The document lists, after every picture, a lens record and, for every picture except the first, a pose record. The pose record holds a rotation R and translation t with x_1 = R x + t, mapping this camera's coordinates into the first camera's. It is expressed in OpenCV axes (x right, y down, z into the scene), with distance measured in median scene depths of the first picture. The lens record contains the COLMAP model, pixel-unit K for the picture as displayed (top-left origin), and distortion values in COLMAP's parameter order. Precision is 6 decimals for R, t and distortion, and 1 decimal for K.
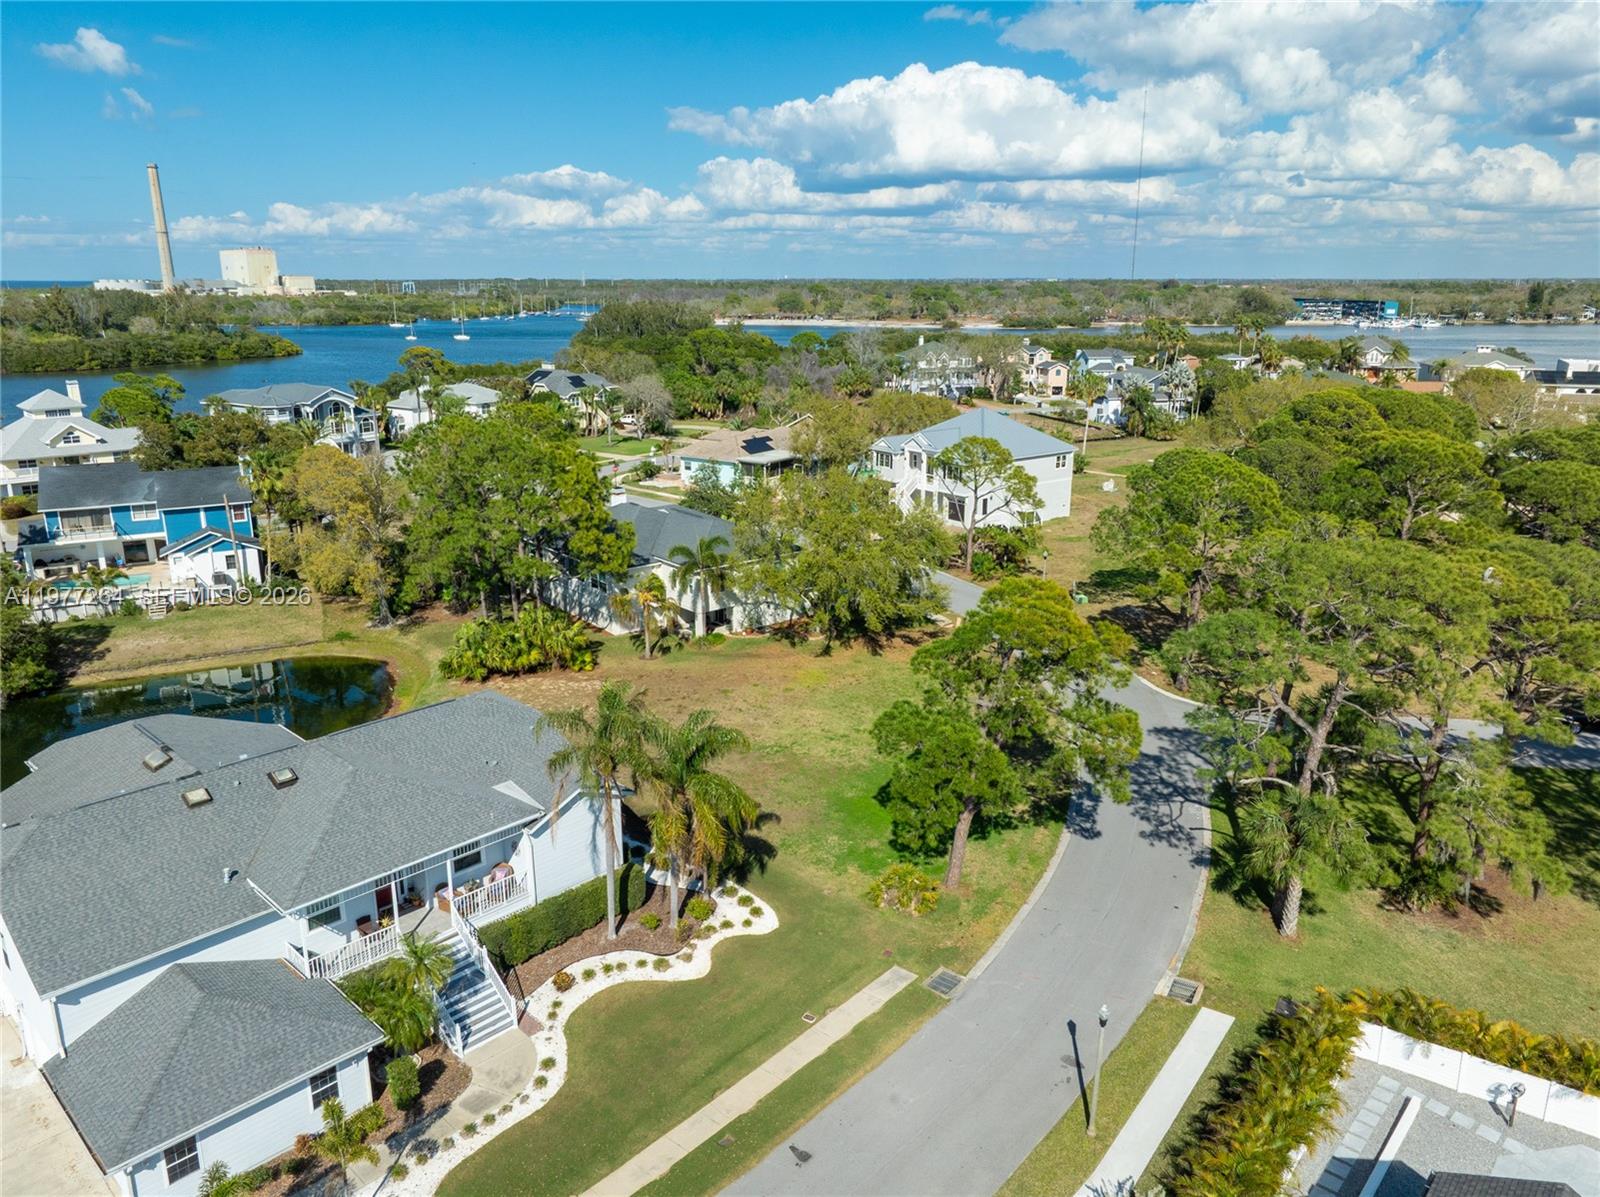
lens RADIAL K [[1133.3, 0, 801.0], [0, 1133.3, 598.2], [0, 0, 1]] dist [0.000556, -0.003814]
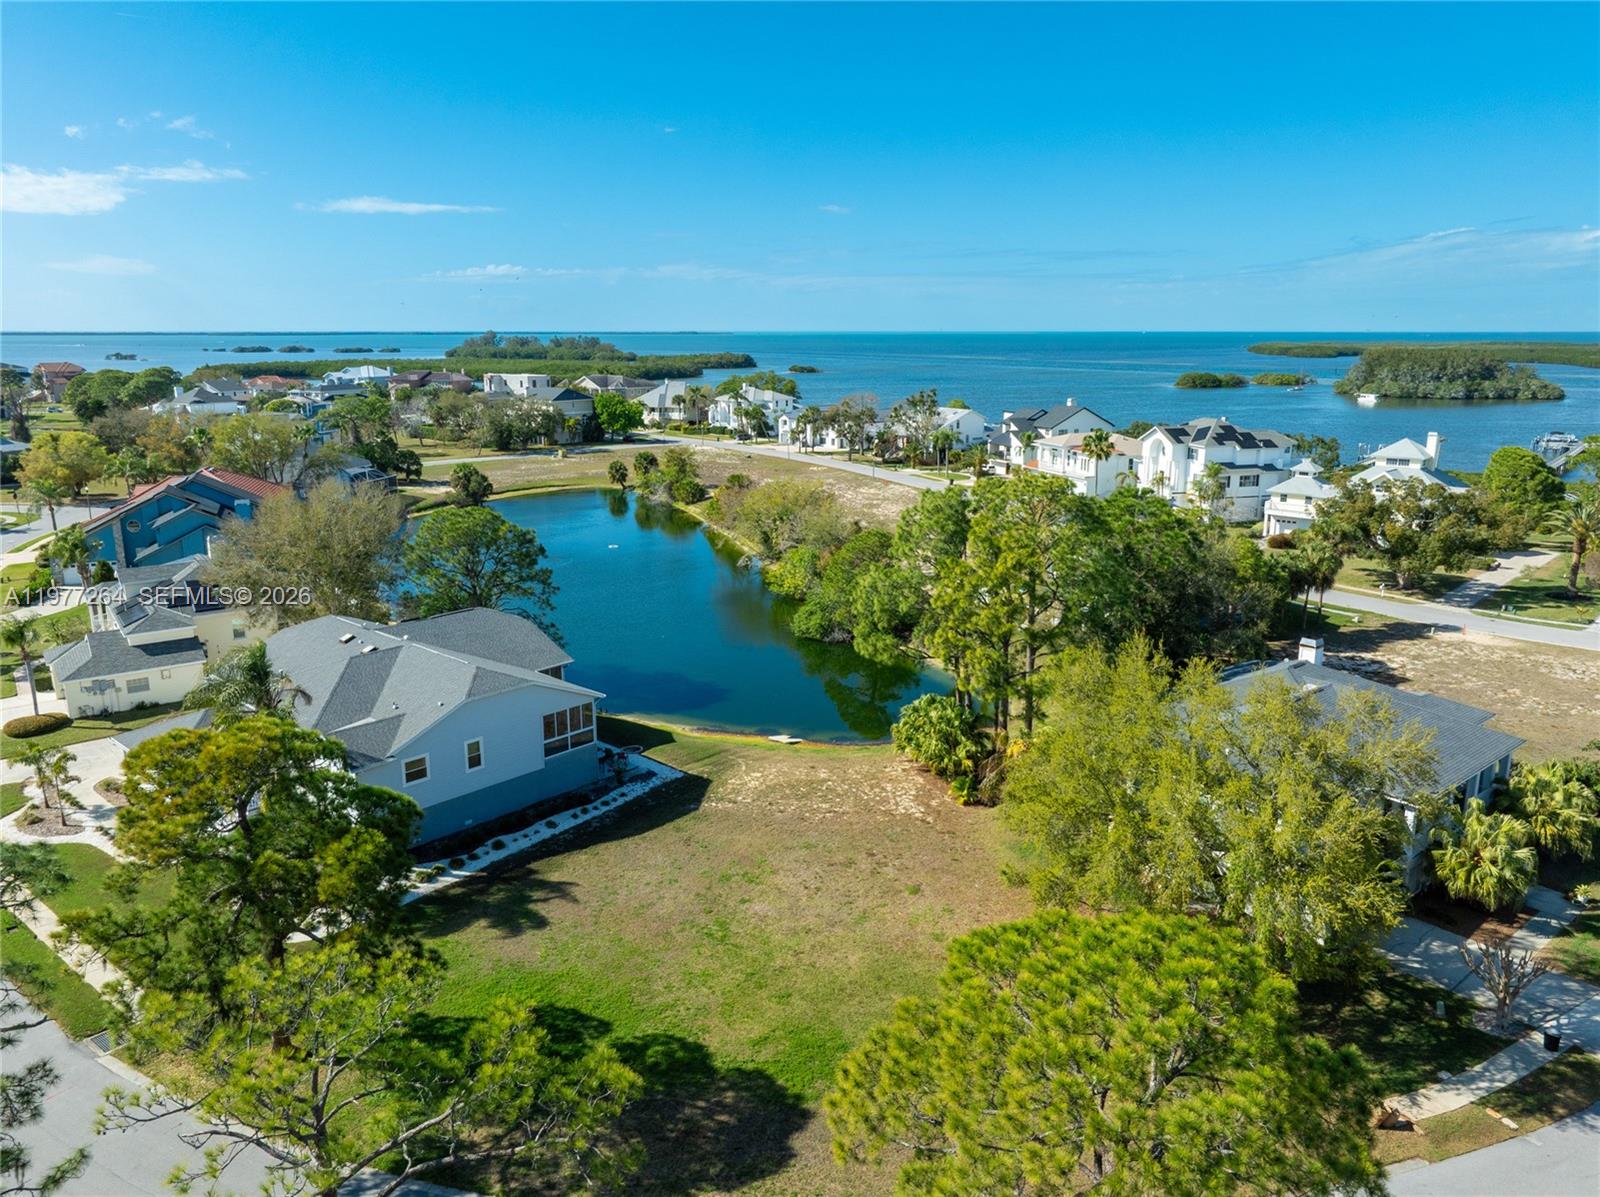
lens RADIAL K [[1133.3, 0, 805.6], [0, 1133.3, 597.4], [0, 0, 1]] dist [0.000556, -0.003814]
pose [[0.025469, 0.227405, -0.973467, 0.762456], [-0.270151, 0.939118, 0.212313, -0.292552], [0.962481, 0.257575, 0.085352, 1.062590]]
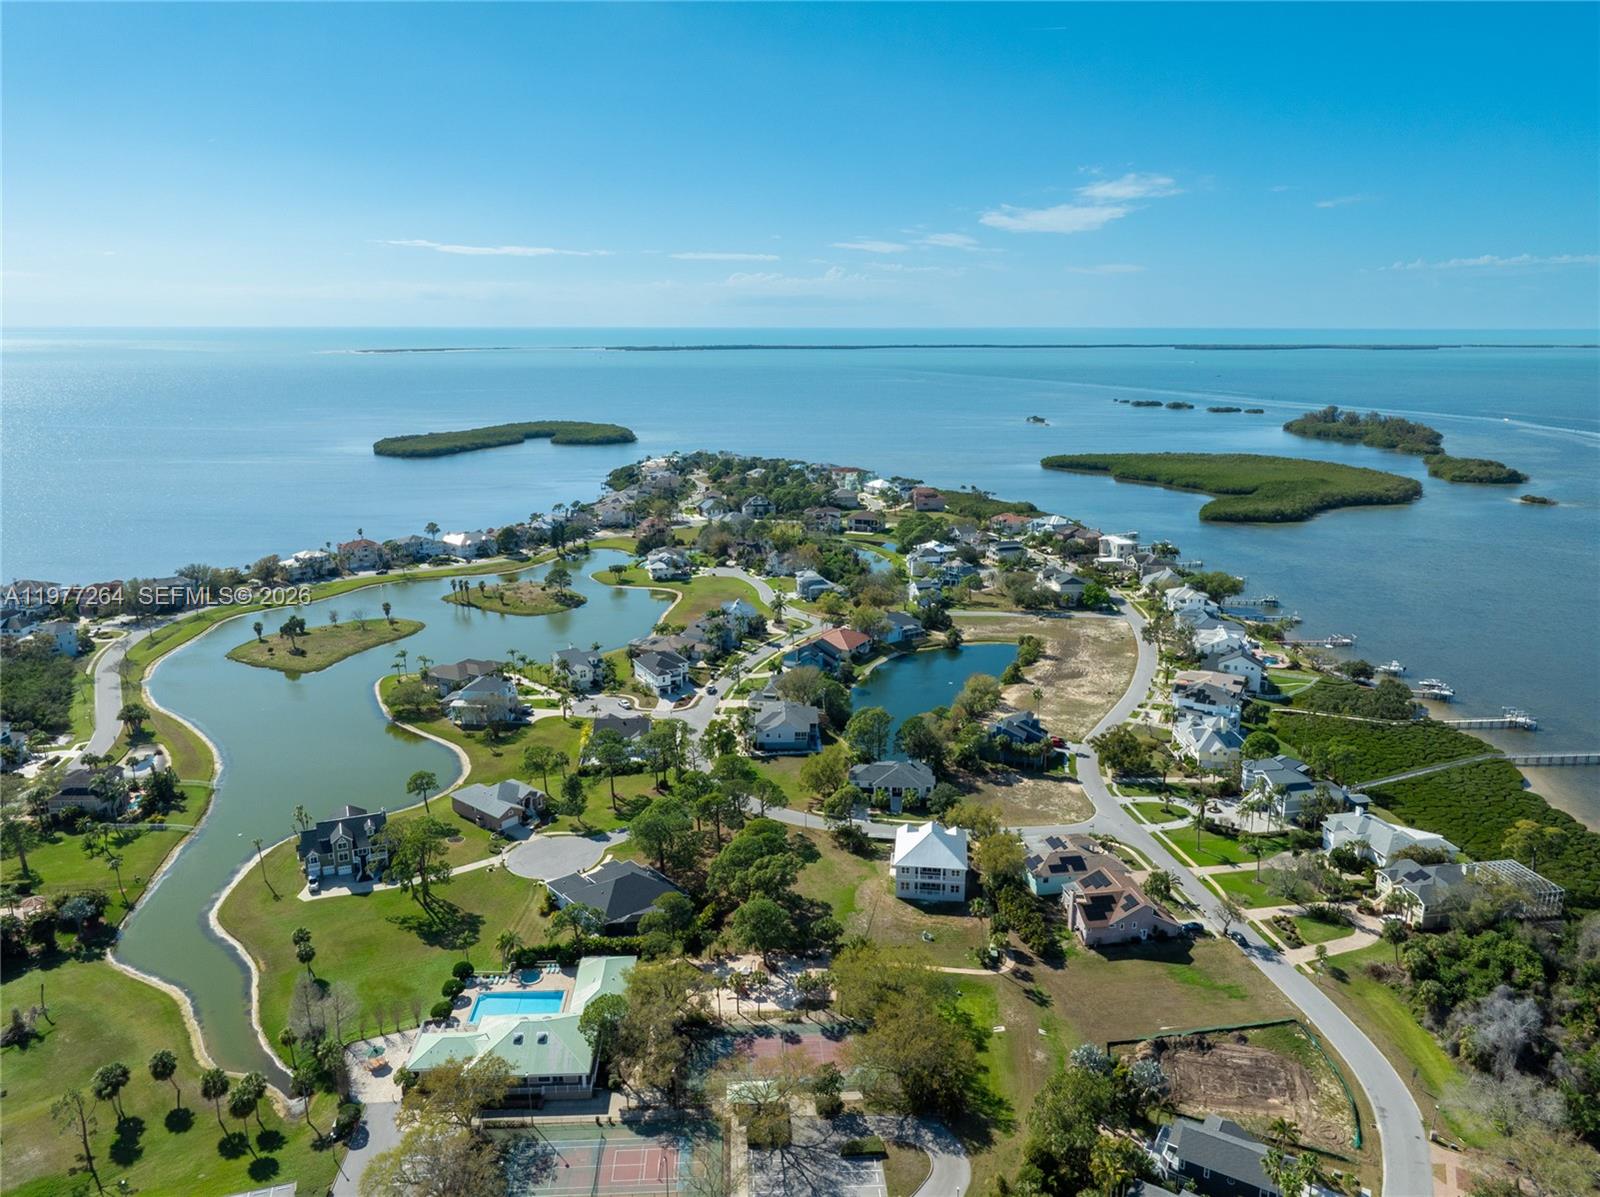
lens RADIAL K [[1133.3, 0, 804.4], [0, 1133.3, 604.1], [0, 0, 1]] dist [0.000556, -0.003814]
pose [[-0.702509, 0.168474, -0.691446, 3.464550], [-0.195456, 0.888542, 0.415079, -2.785526], [0.684309, 0.426744, -0.591279, 4.014239]]
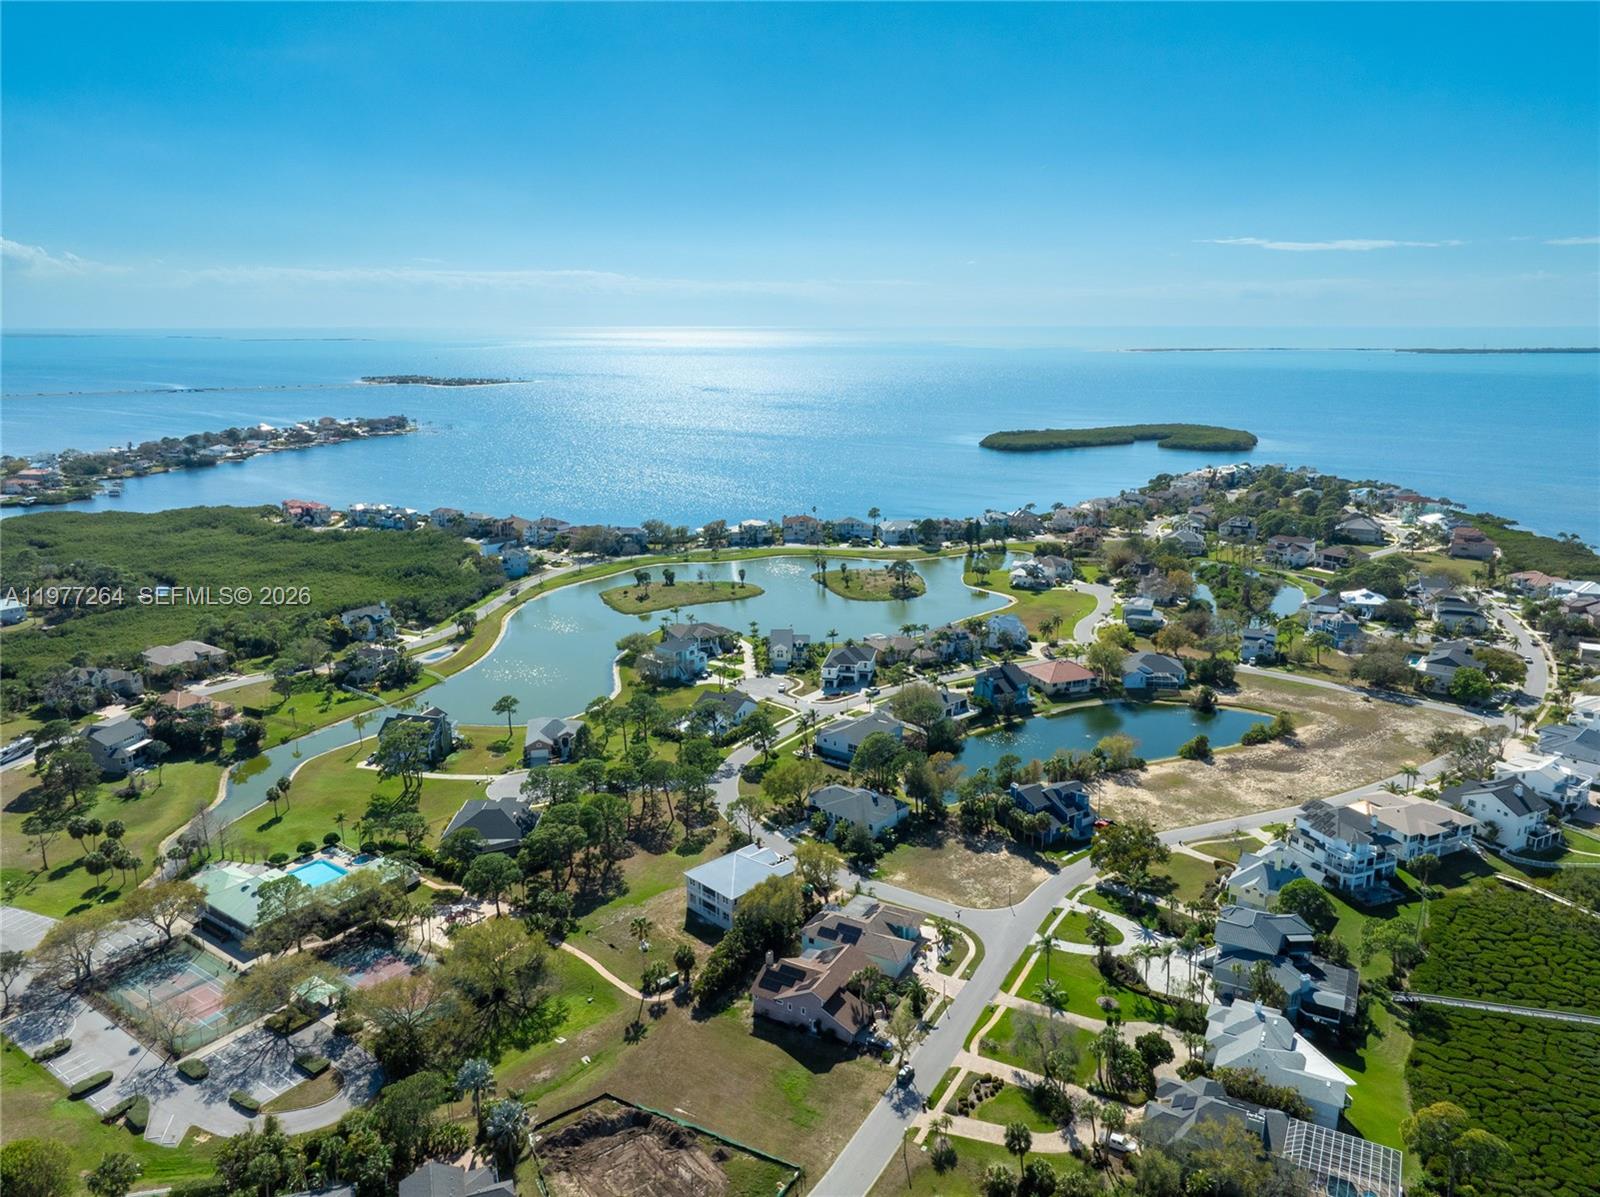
lens RADIAL K [[1133.3, 0, 800.6], [0, 1133.3, 601.6], [0, 0, 1]] dist [0.000556, -0.003814]
pose [[-0.993727, 0.026535, -0.108638, 0.537474], [-0.030459, 0.870498, 0.491228, -3.143074], [0.107604, 0.491456, -0.864229, 5.275273]]
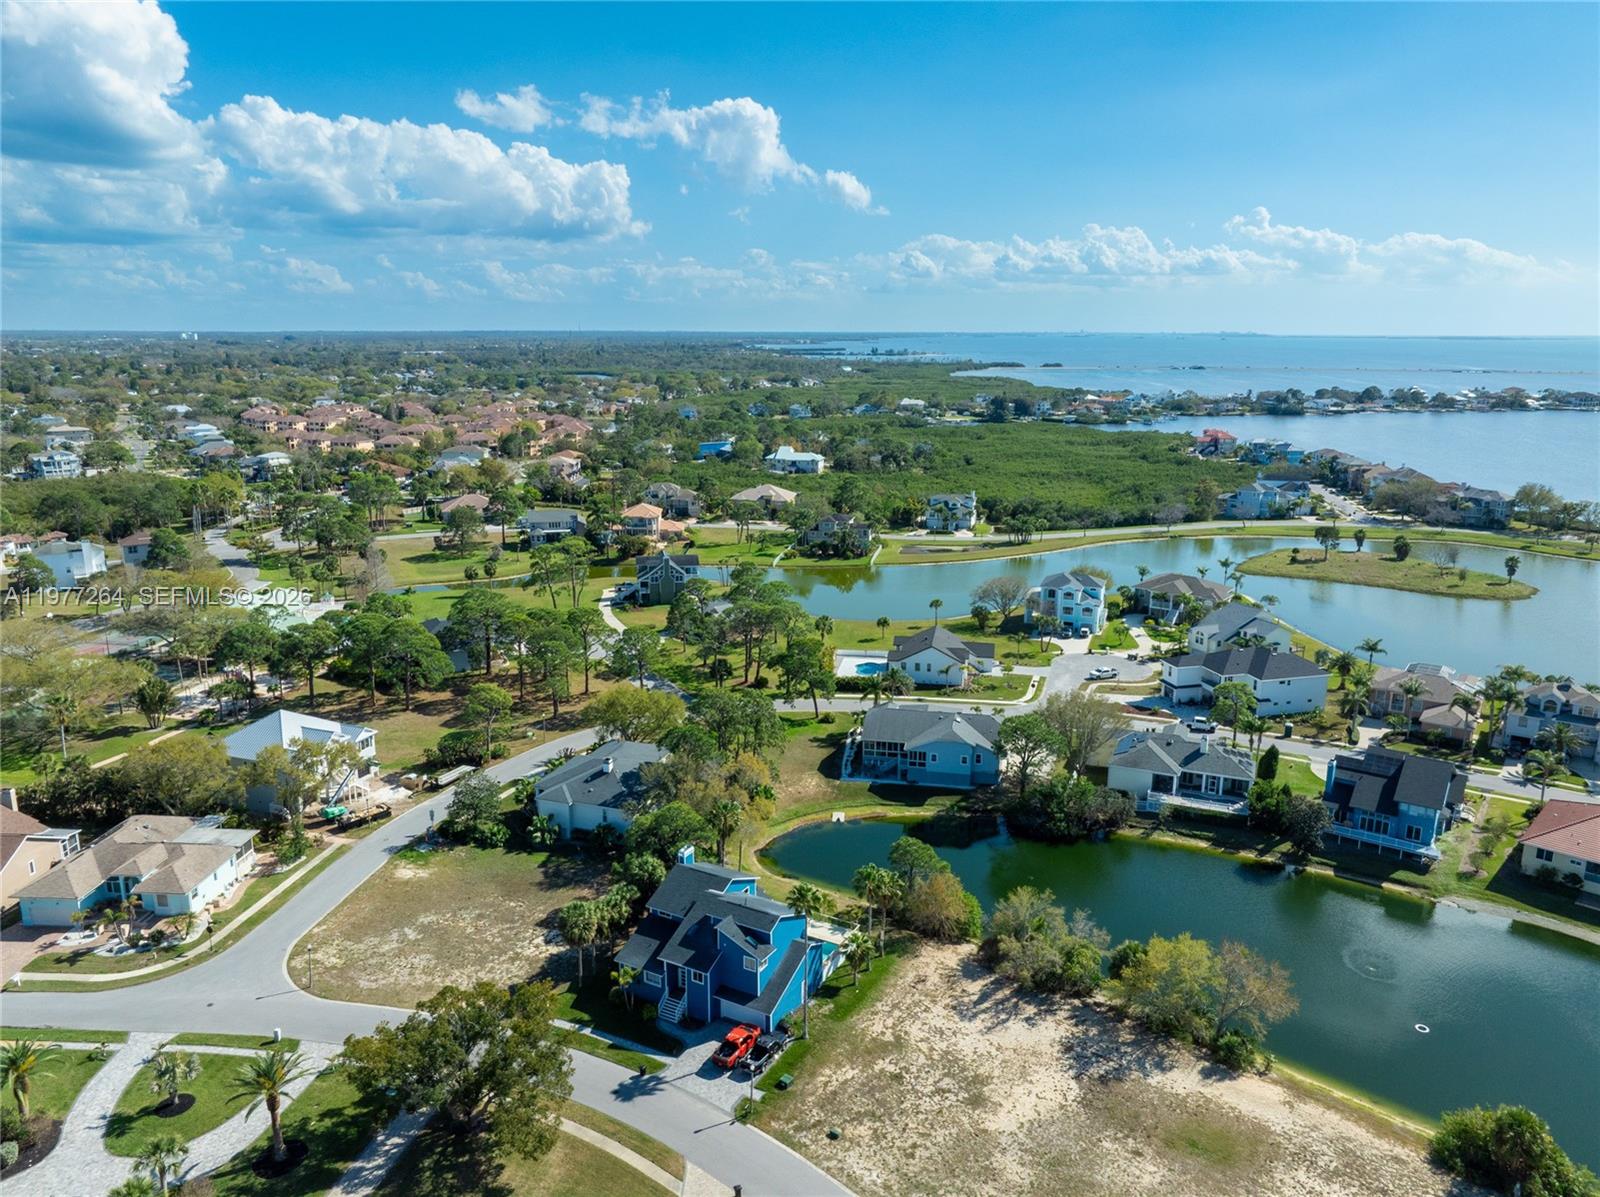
lens RADIAL K [[1133.3, 0, 803.6], [0, 1133.3, 599.0], [0, 0, 1]] dist [0.000556, -0.003814]
pose [[-0.529618, -0.199722, 0.824388, -2.591692], [0.226193, 0.903440, 0.364188, -1.349352], [-0.817522, 0.379351, -0.433302, 2.251297]]
